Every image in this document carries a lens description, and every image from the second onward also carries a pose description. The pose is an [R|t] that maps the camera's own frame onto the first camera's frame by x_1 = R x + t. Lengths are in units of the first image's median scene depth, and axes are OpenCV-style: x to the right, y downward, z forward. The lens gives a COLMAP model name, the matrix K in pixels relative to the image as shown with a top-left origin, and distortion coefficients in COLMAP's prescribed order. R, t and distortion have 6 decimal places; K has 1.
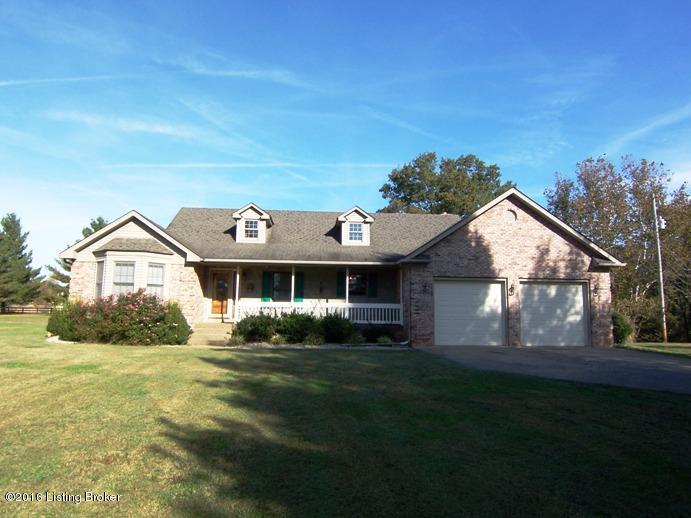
lens RADIAL K [[469.9, 0, 362.4], [0, 469.9, 267.7], [0, 0, 1]] dist [-0.000966, -0.015655]
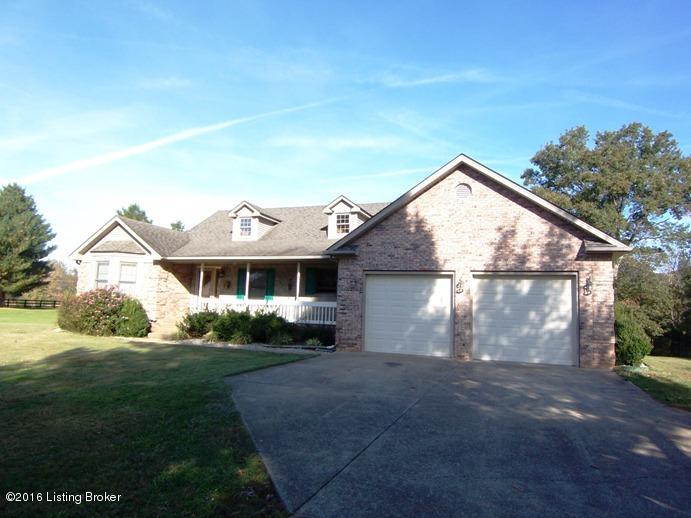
lens RADIAL K [[469.9, 0, 348.1], [0, 469.9, 254.4], [0, 0, 1]] dist [-0.000966, -0.015655]
pose [[0.902034, -0.030985, -0.430552, 0.478271], [0.018767, 0.999292, -0.032597, 0.016874], [0.431257, 0.021323, 0.901977, 0.215277]]
